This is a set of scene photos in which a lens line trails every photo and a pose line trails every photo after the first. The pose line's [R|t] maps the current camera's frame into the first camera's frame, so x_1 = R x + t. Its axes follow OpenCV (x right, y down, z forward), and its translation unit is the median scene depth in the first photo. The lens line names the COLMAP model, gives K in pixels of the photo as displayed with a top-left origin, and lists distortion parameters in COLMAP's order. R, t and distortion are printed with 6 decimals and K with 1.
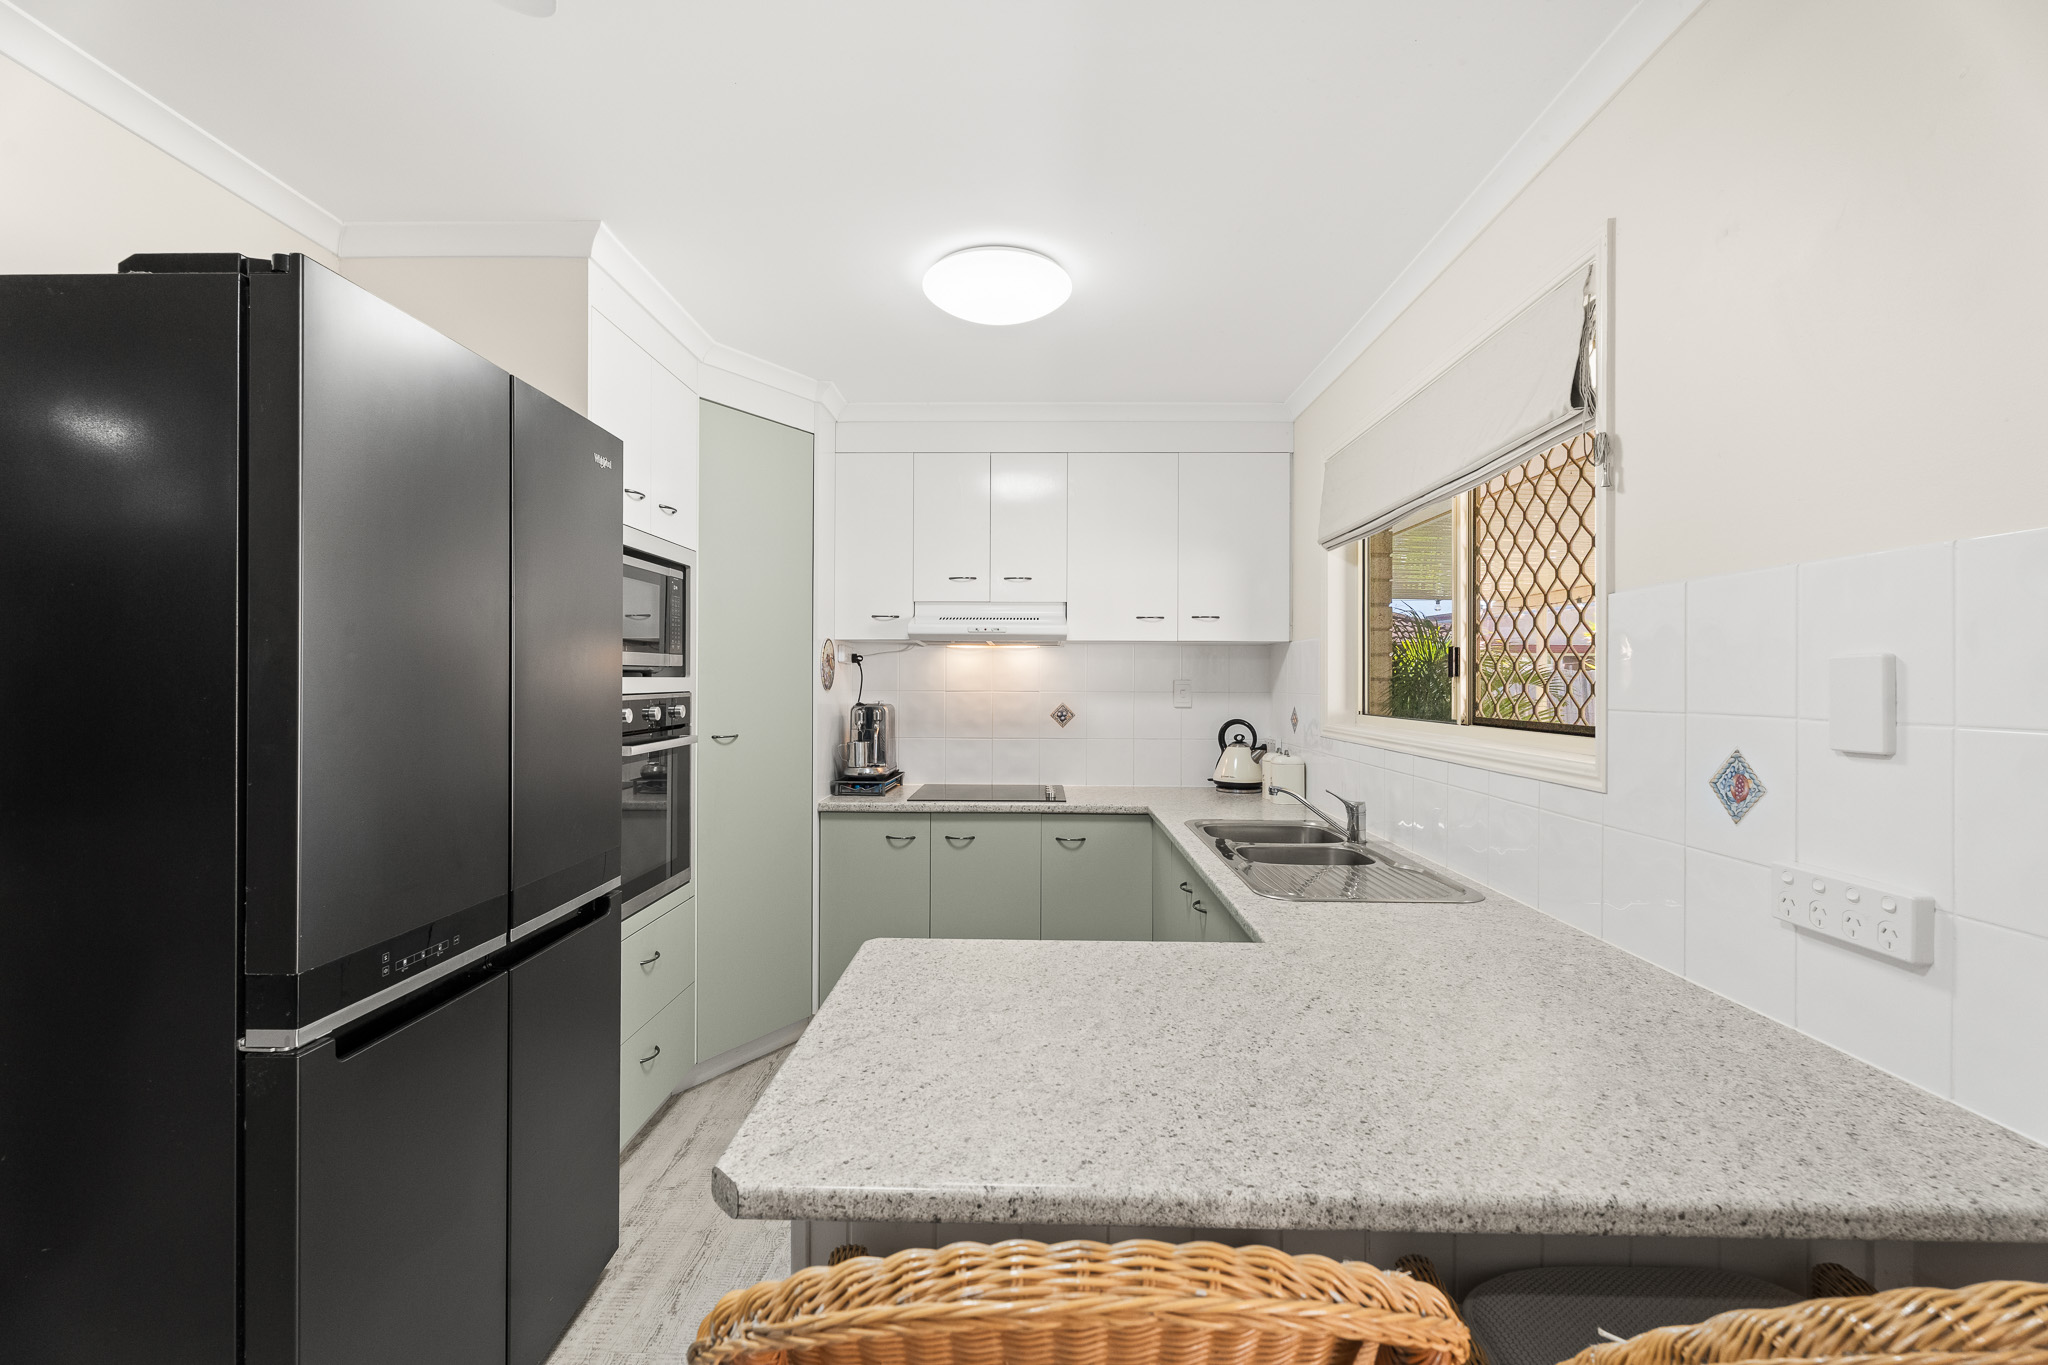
lens RADIAL K [[904.7, 0, 1035.8], [0, 904.7, 678.8], [0, 0, 1]] dist [-0.000697, 0.001062]
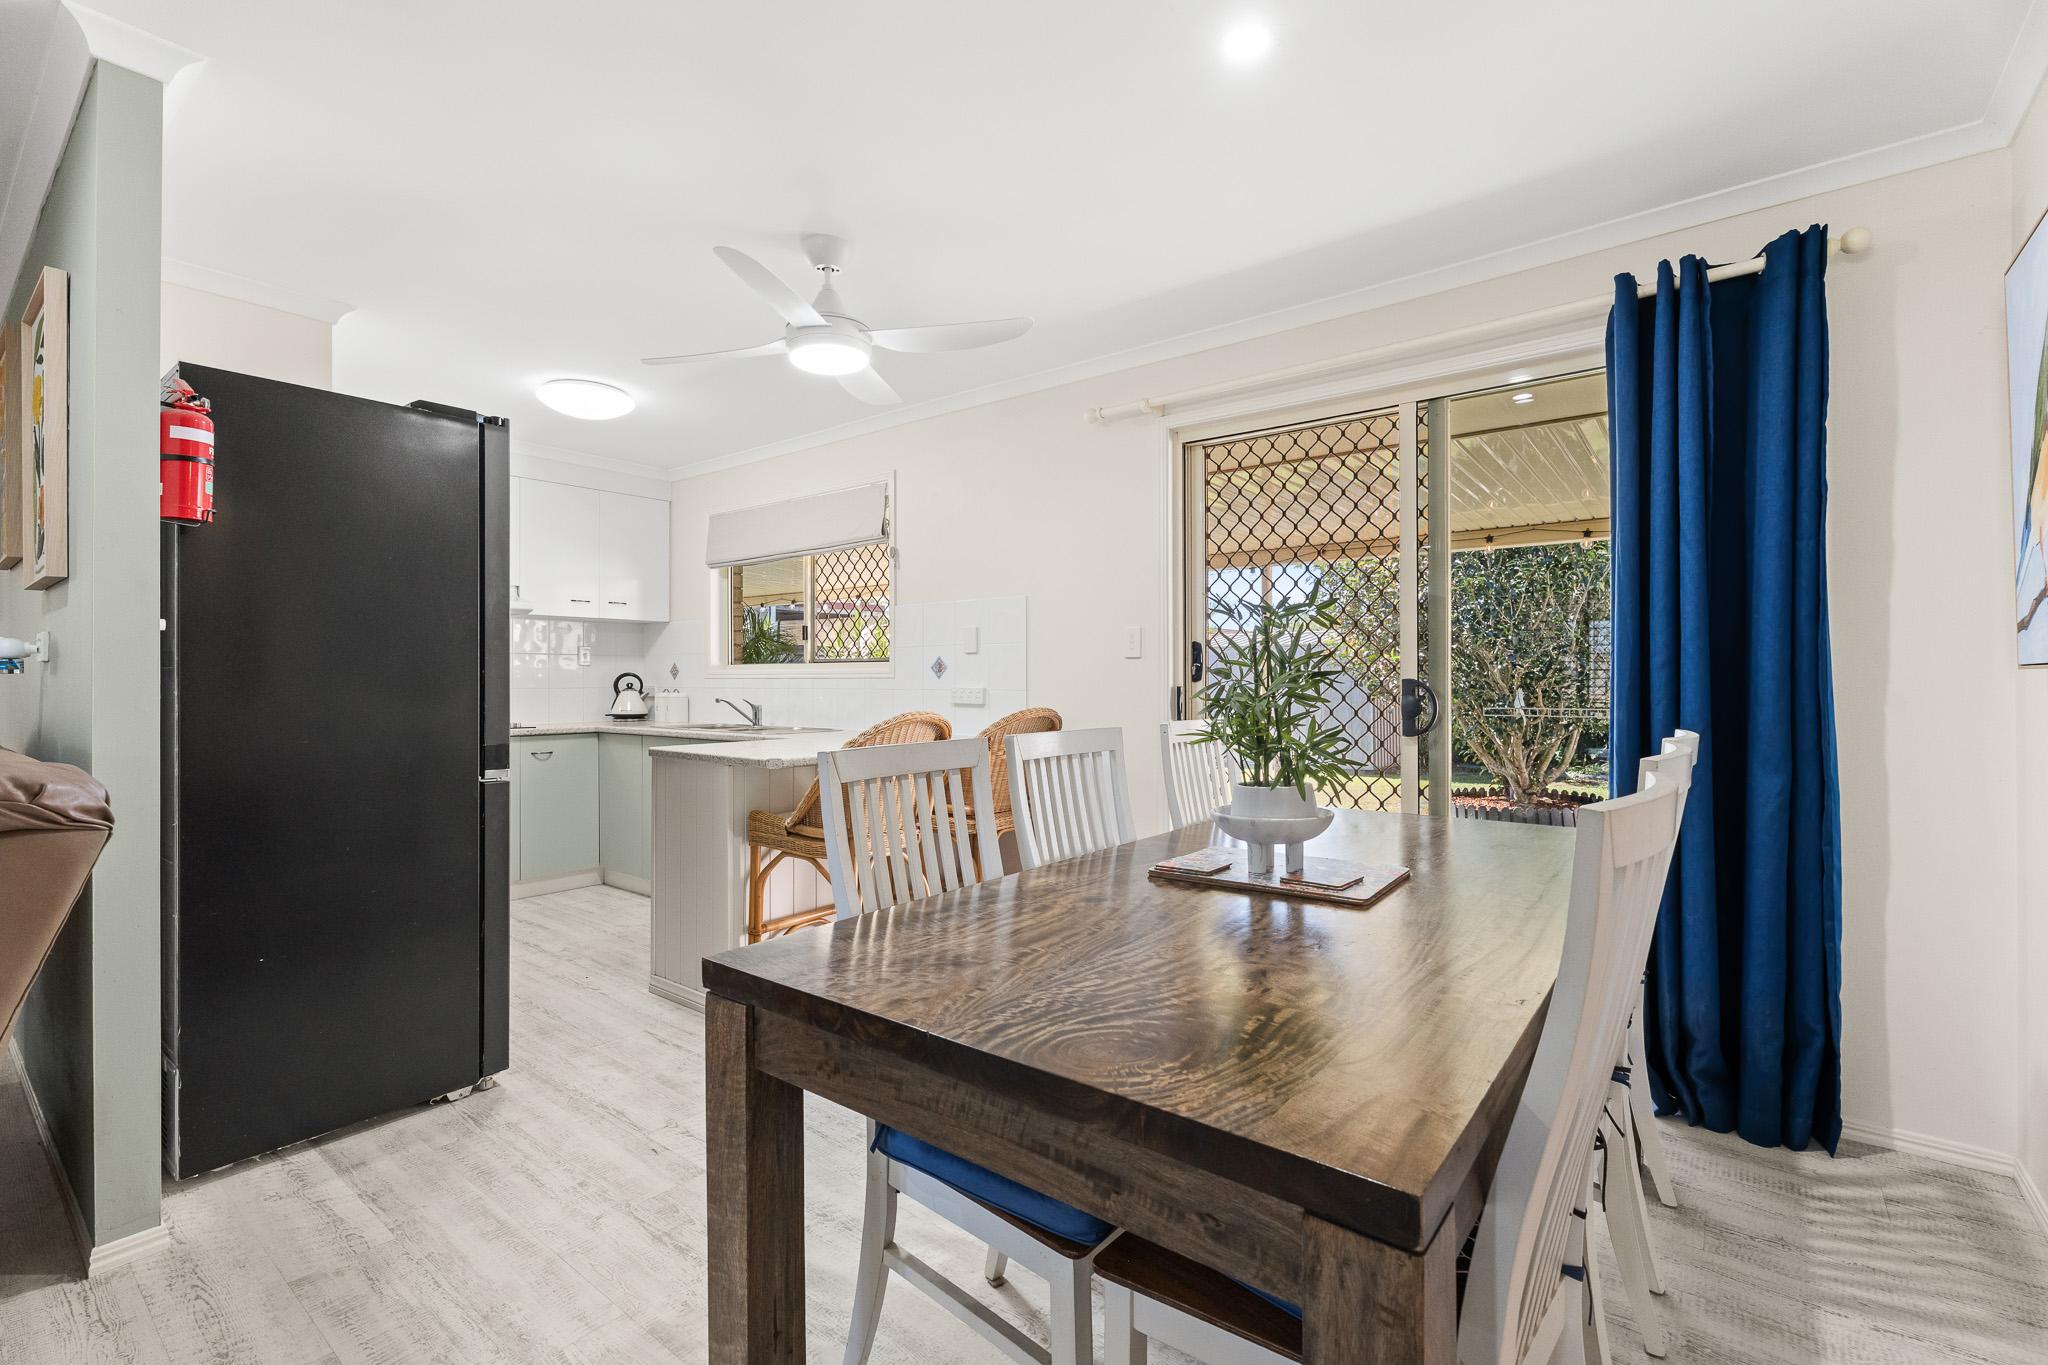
lens RADIAL K [[904.7, 0, 1021.4], [0, 904.7, 671.2], [0, 0, 1]] dist [-0.000697, 0.001062]
pose [[0.608145, 0.000306, 0.793826, -0.681785], [0.005108, 0.999978, -0.004298, 0.062126], [-0.793809, 0.006669, 0.608130, -0.507464]]
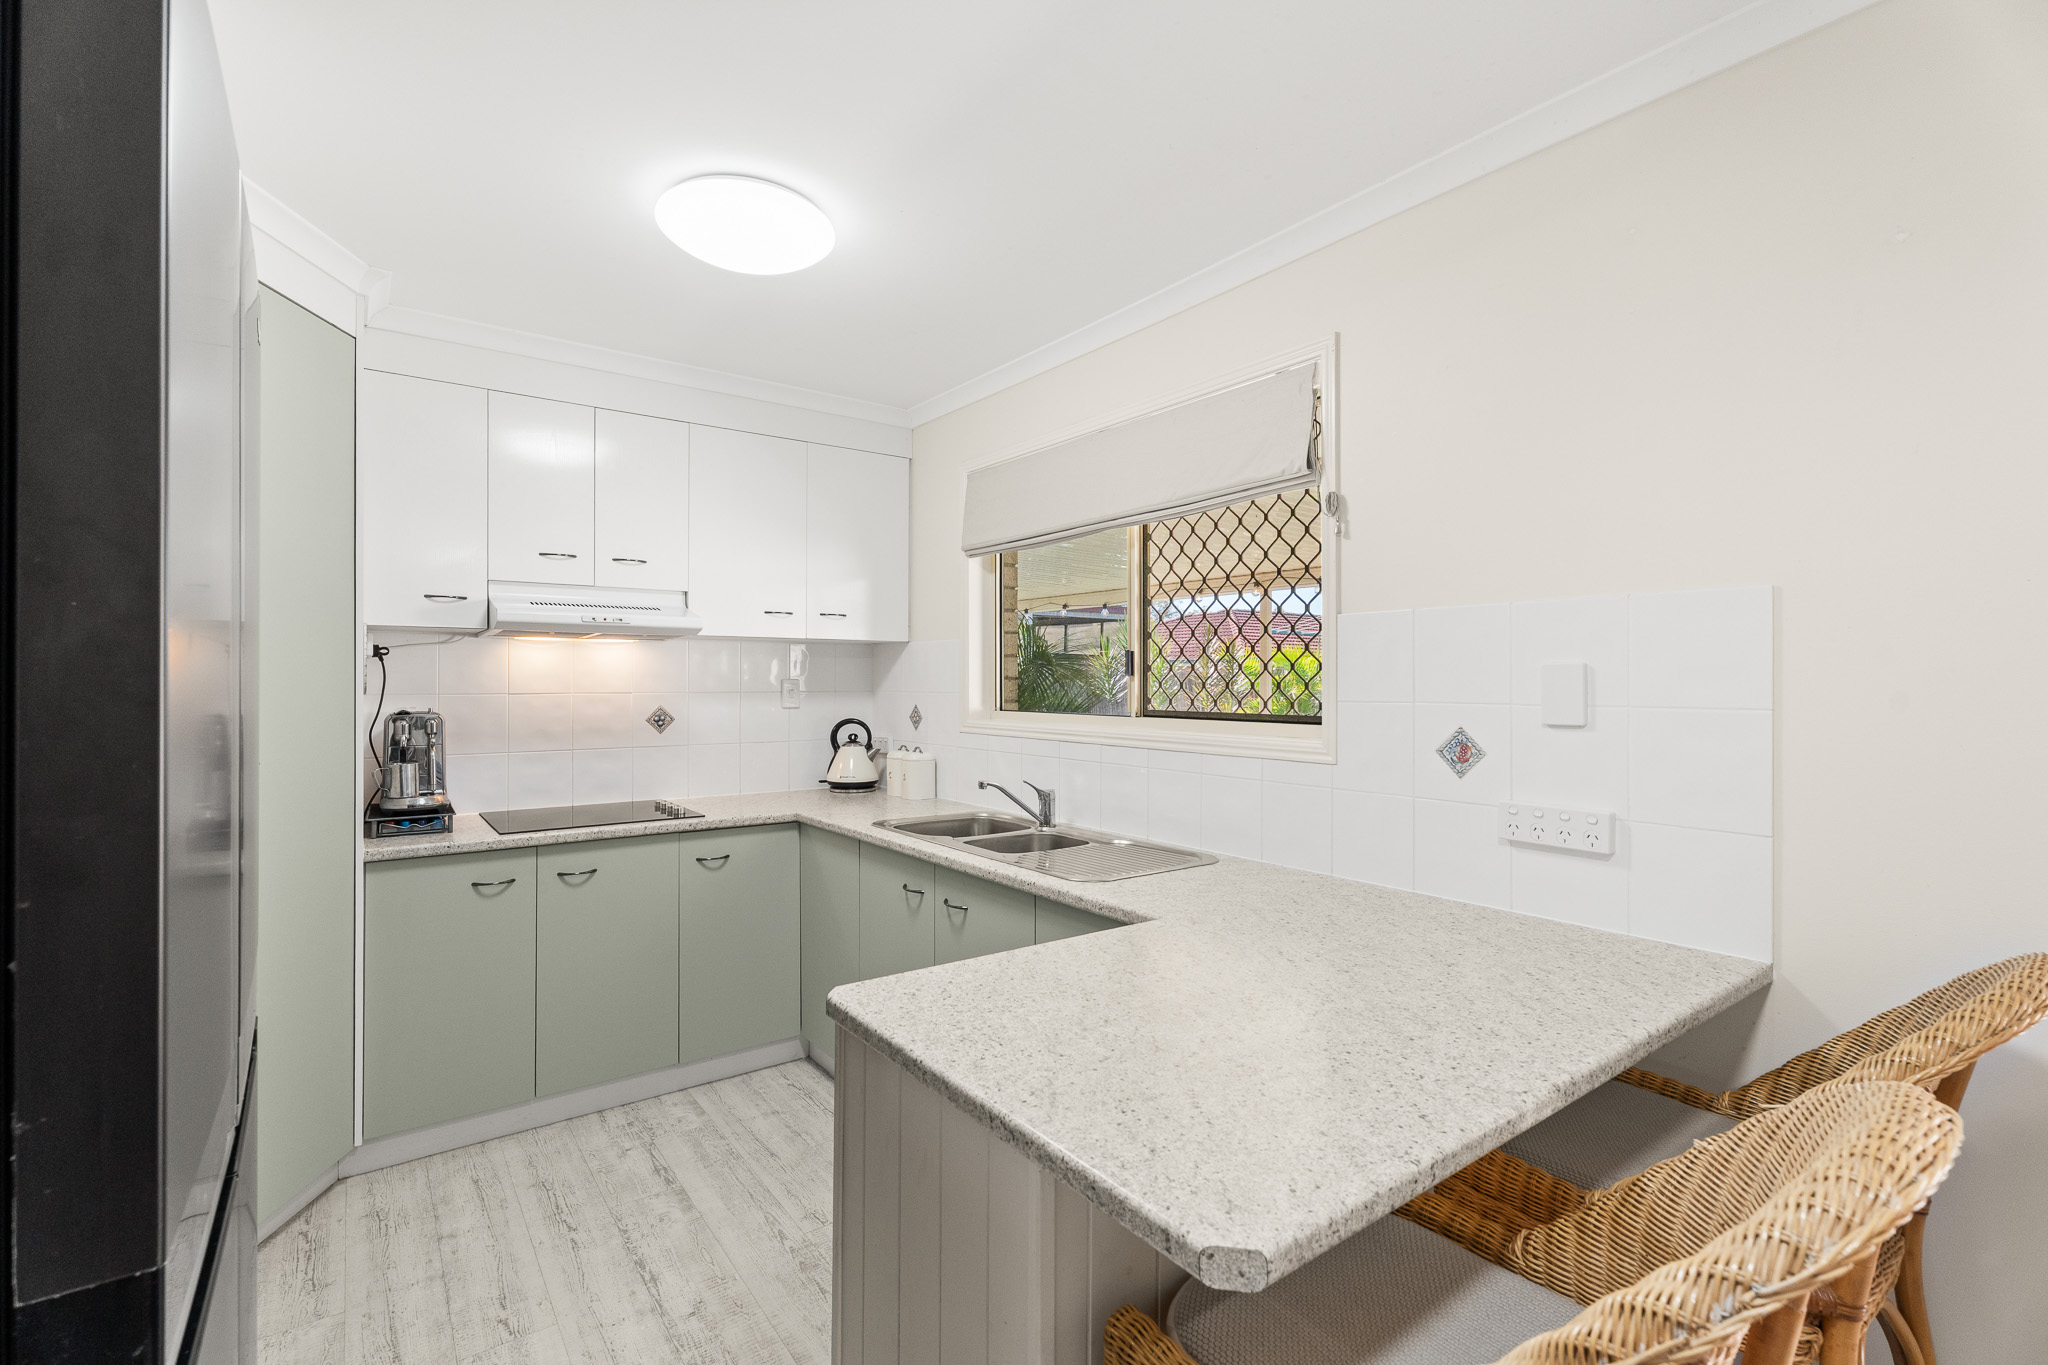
lens RADIAL K [[904.7, 0, 1017.1], [0, 904.7, 679.5], [0, 0, 1]] dist [-0.000697, 0.001062]
pose [[0.796679, -0.002332, 0.604398, -0.279534], [0.001019, 0.999996, 0.002515, -0.000742], [-0.604401, -0.001387, 0.796679, 0.116759]]
